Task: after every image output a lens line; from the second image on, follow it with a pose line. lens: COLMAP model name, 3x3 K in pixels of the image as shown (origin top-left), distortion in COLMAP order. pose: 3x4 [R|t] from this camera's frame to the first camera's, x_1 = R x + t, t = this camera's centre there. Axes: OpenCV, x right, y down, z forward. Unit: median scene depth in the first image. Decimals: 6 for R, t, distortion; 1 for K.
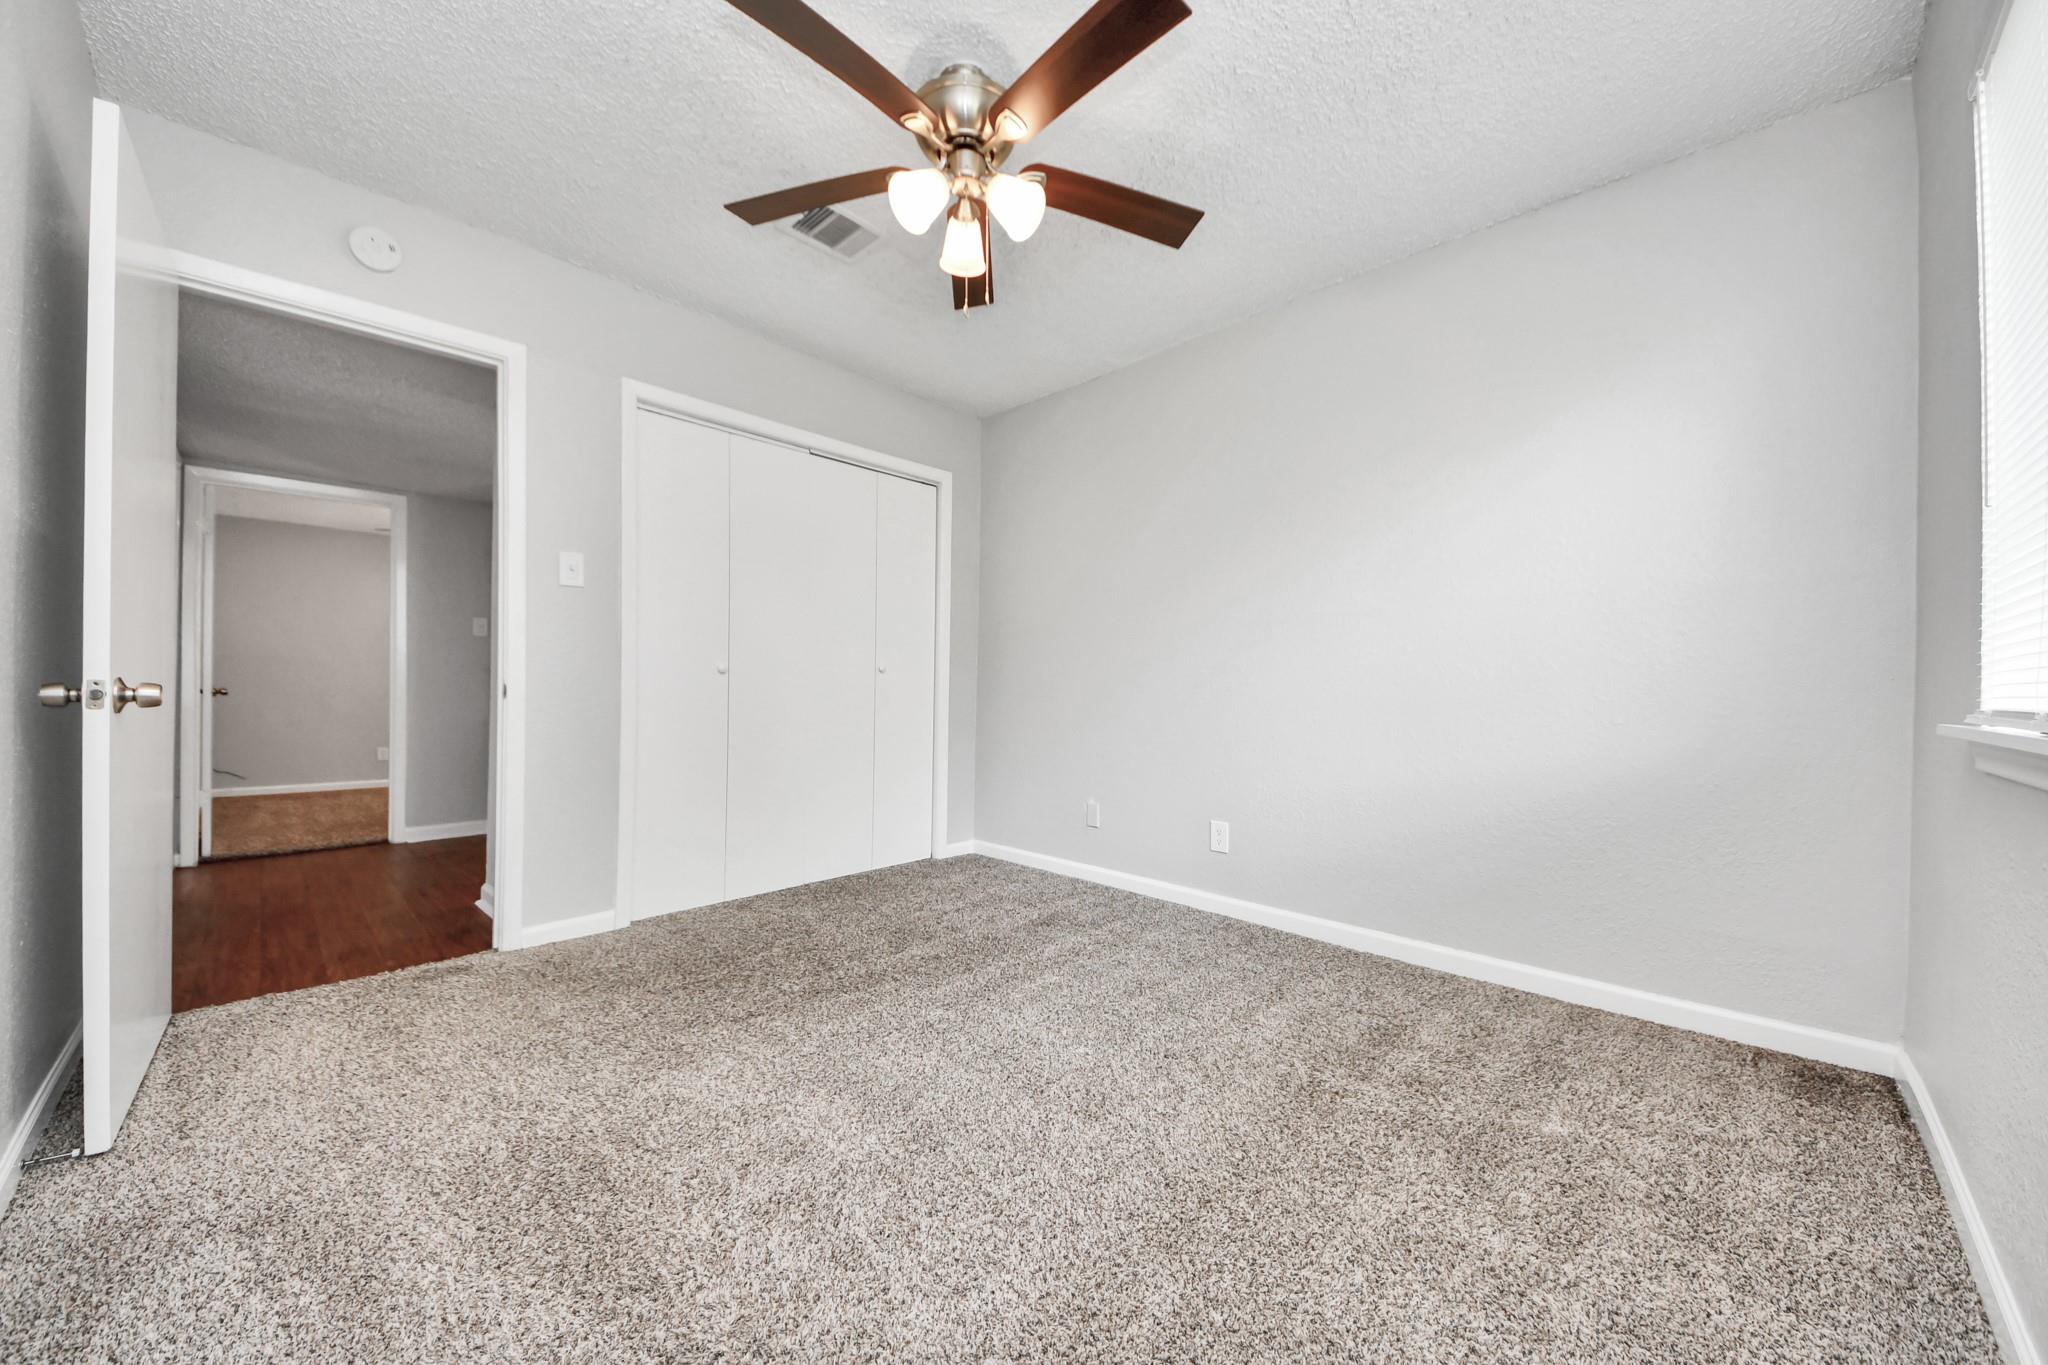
lens RADIAL K [[763.7, 0, 1014.7], [0, 763.7, 700.4], [0, 0, 1]] dist [0.094130, -0.041501]
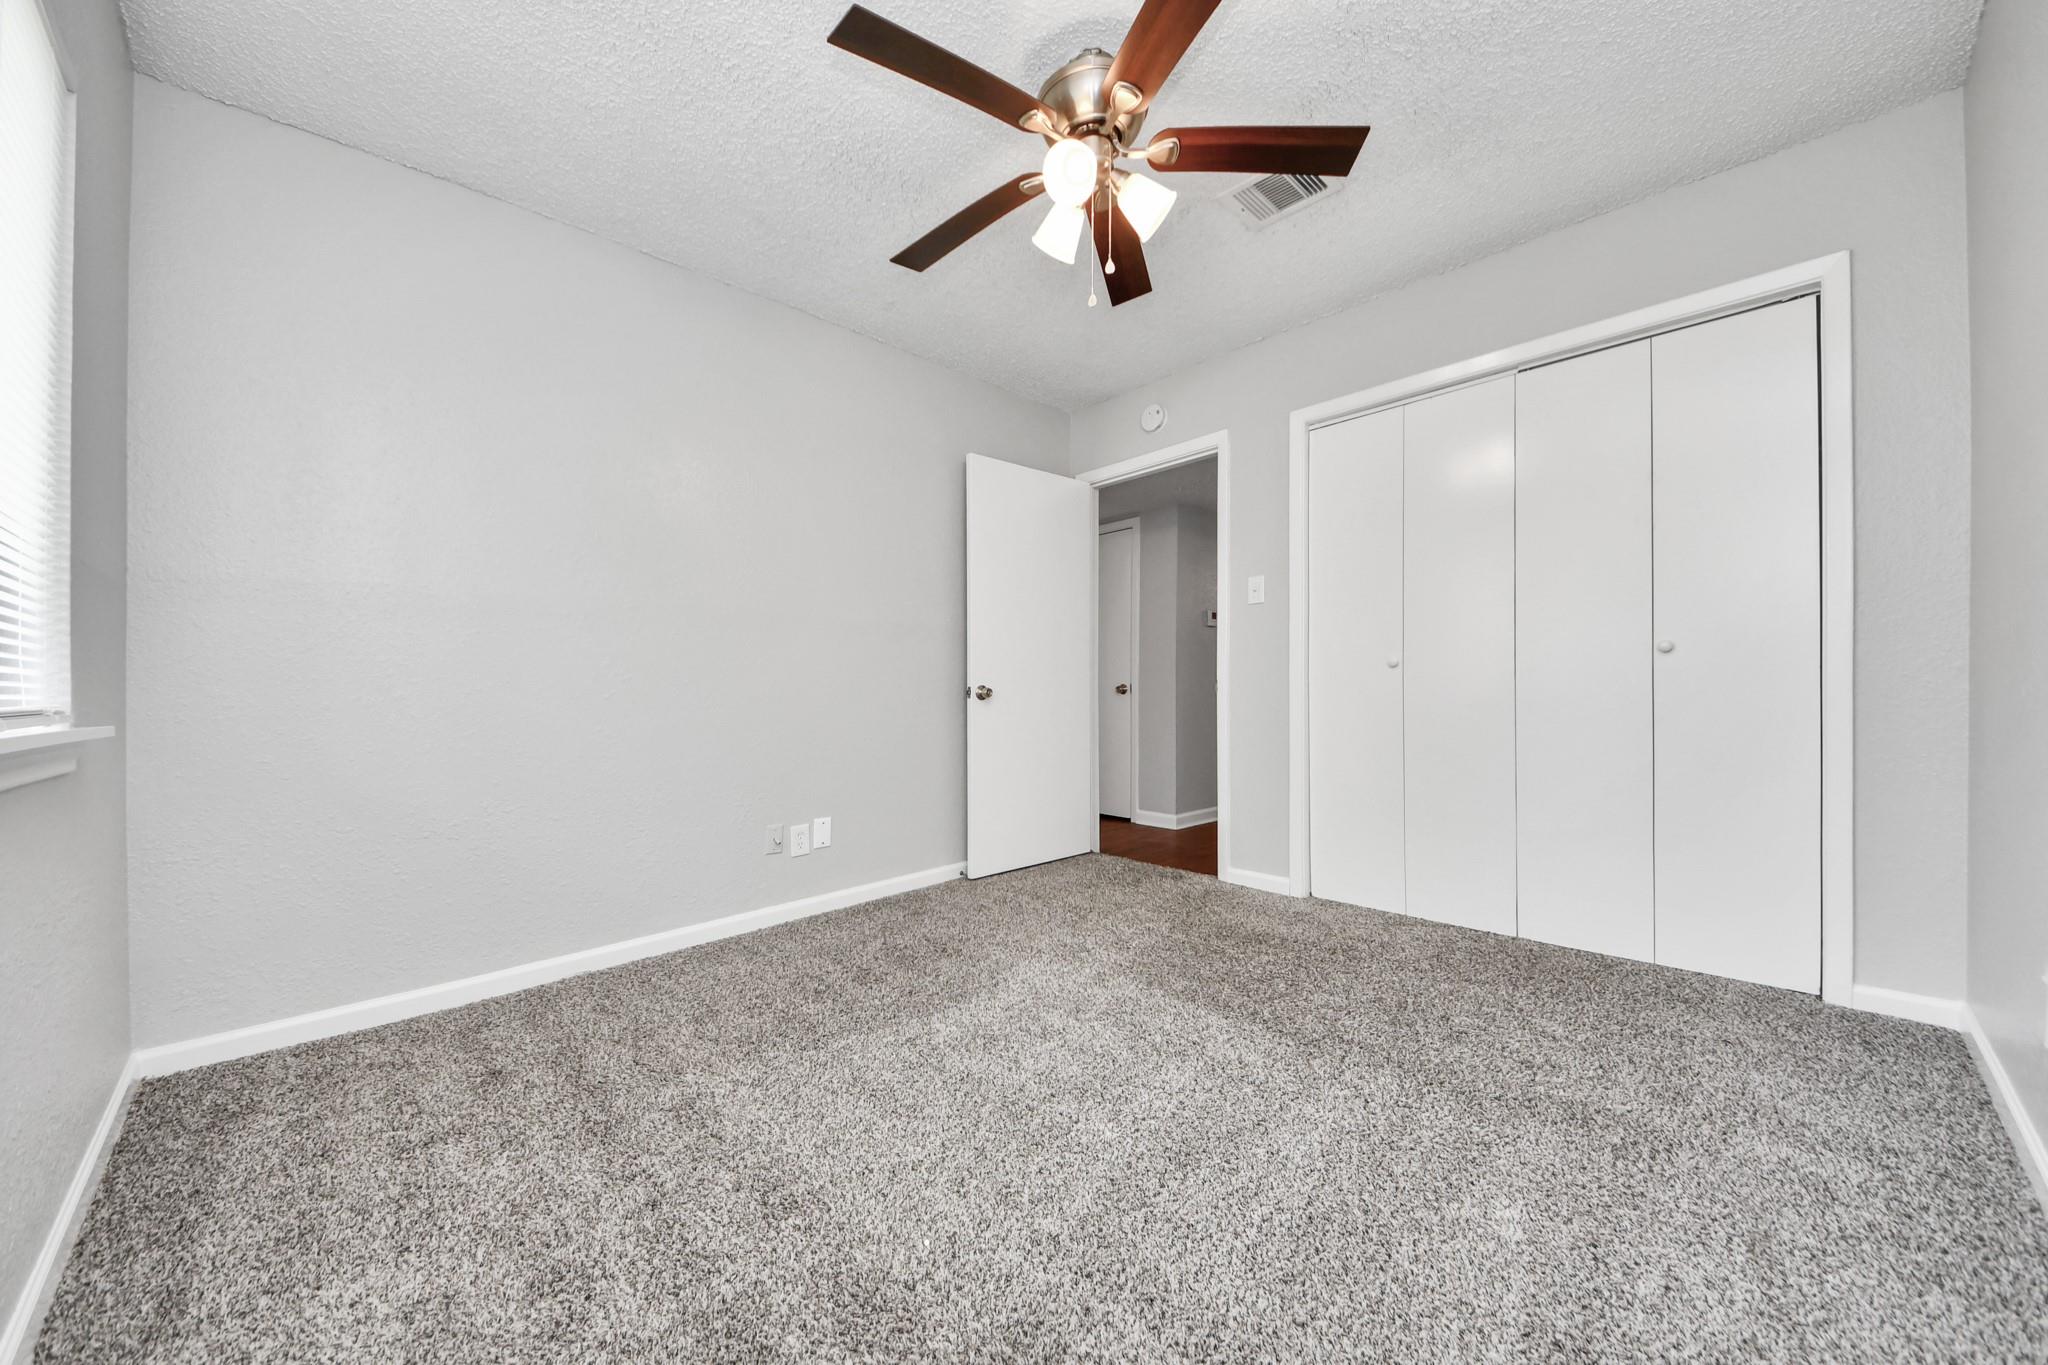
lens RADIAL K [[763.7, 0, 1014.7], [0, 763.7, 700.4], [0, 0, 1]] dist [0.094130, -0.041501]
pose [[-0.042334, 0.012470, -0.999026, 0.590937], [0.000417, 0.999922, 0.012464, -0.008094], [0.999103, 0.000111, -0.042336, 0.593407]]
